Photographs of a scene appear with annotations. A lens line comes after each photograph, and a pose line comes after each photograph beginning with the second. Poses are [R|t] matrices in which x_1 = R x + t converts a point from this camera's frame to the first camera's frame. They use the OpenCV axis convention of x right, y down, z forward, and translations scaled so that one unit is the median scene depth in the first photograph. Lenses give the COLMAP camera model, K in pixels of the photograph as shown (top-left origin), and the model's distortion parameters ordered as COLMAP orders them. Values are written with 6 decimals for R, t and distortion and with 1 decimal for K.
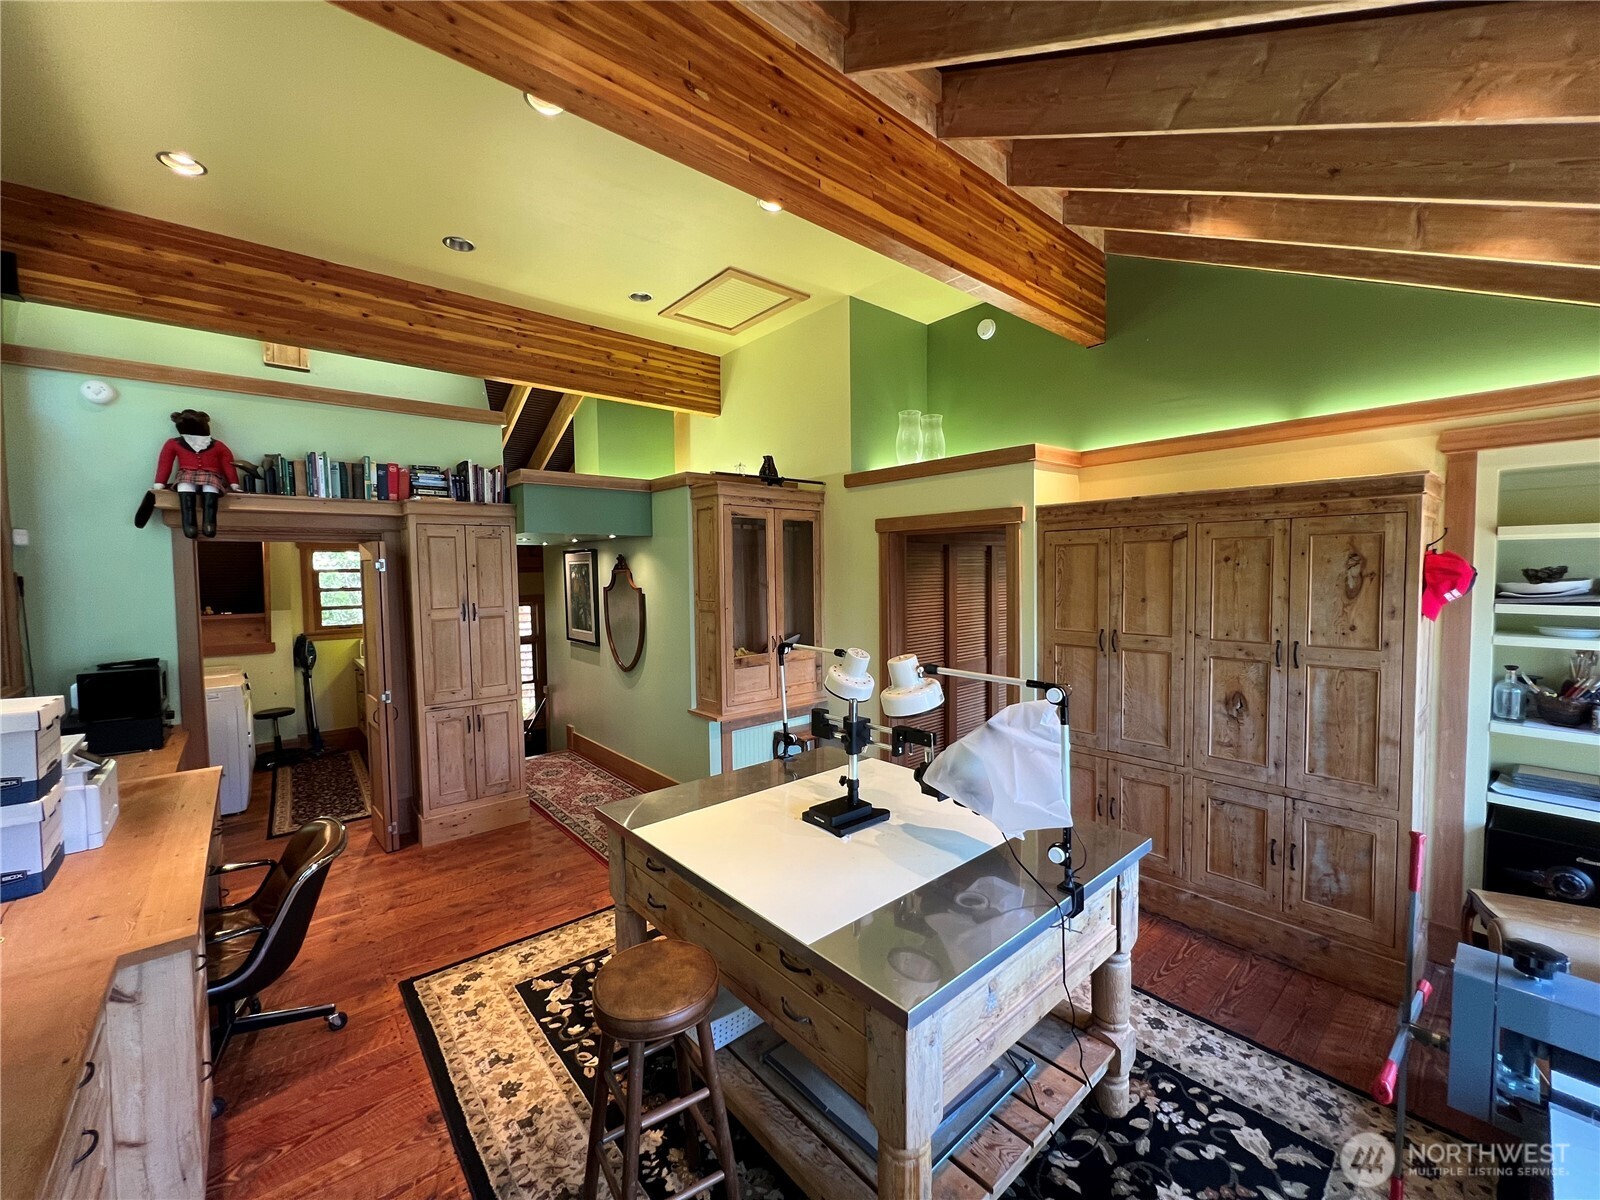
lens RADIAL K [[646.4, 0, 802.6], [0, 646.4, 597.6], [0, 0, 1]] dist [-0.003869, 0.000858]
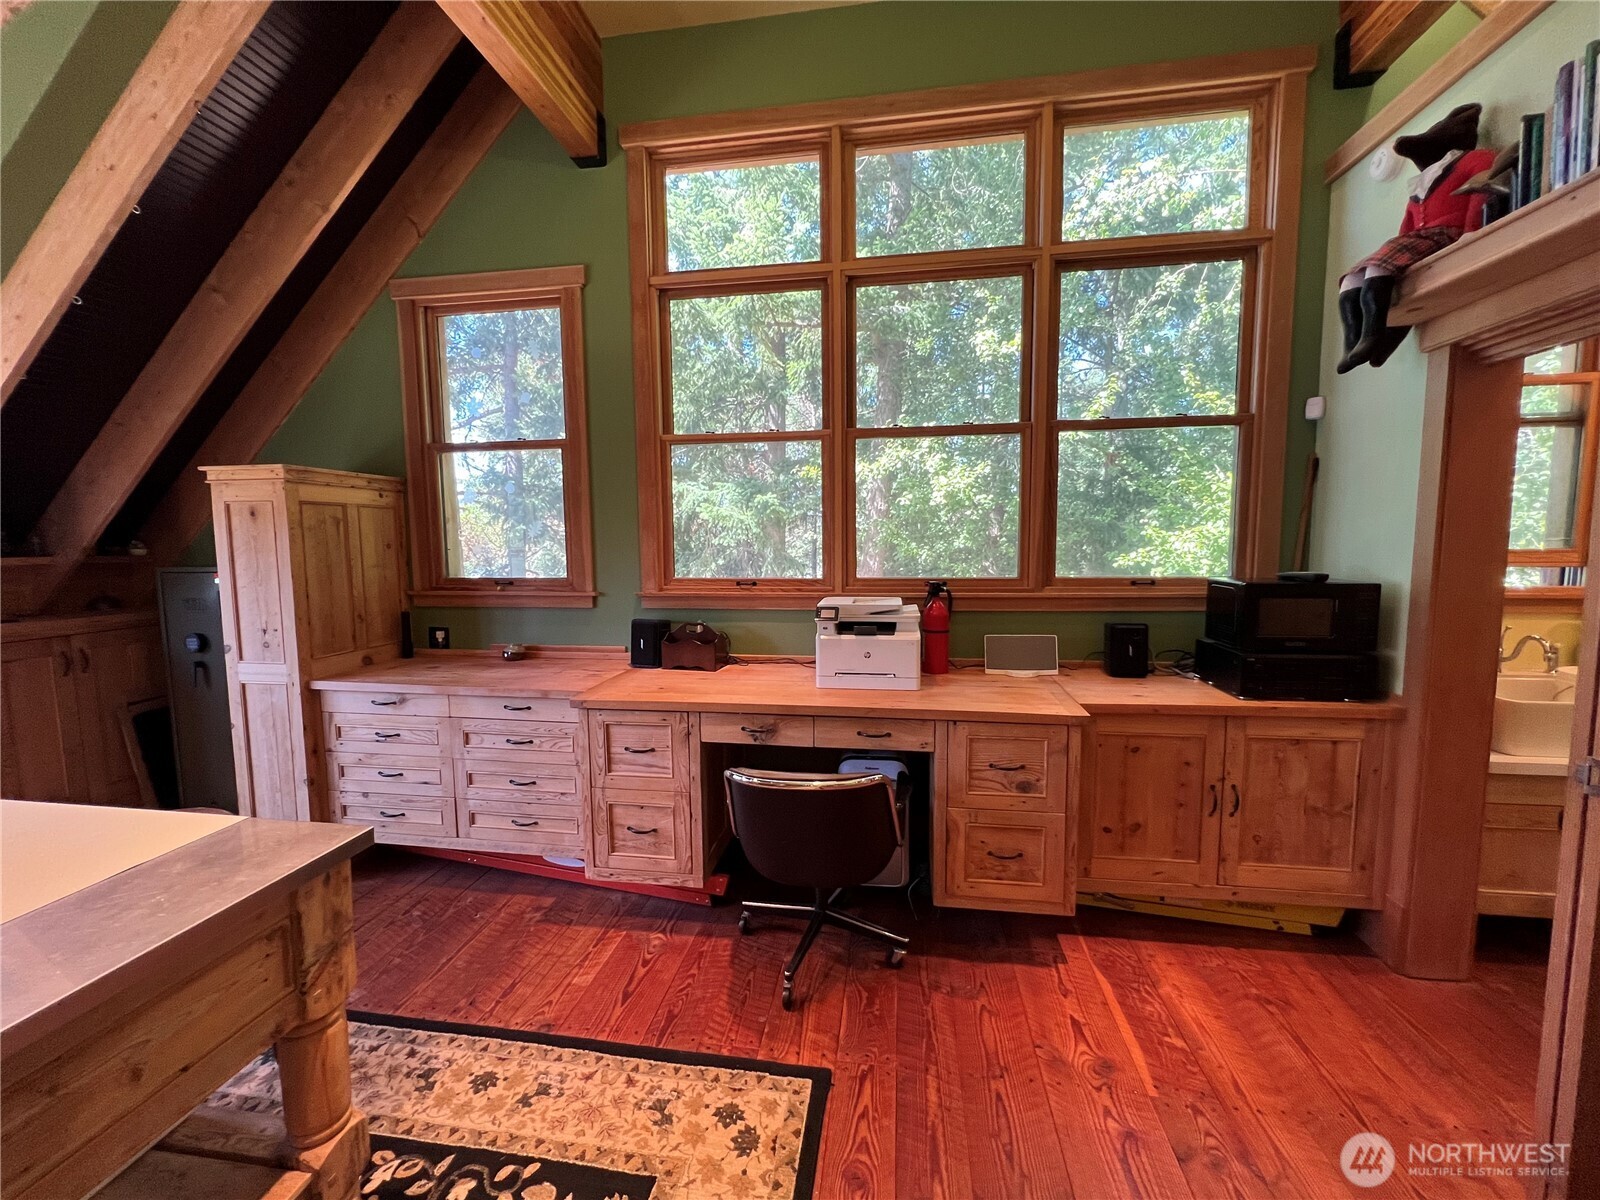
lens RADIAL K [[646.4, 0, 805.0], [0, 646.4, 596.0], [0, 0, 1]] dist [-0.003869, 0.000858]
pose [[-0.756799, 0.078085, -0.648966, -0.261215], [-0.016282, 0.990279, 0.138139, 0.041630], [0.653444, 0.115110, -0.748171, 1.665113]]
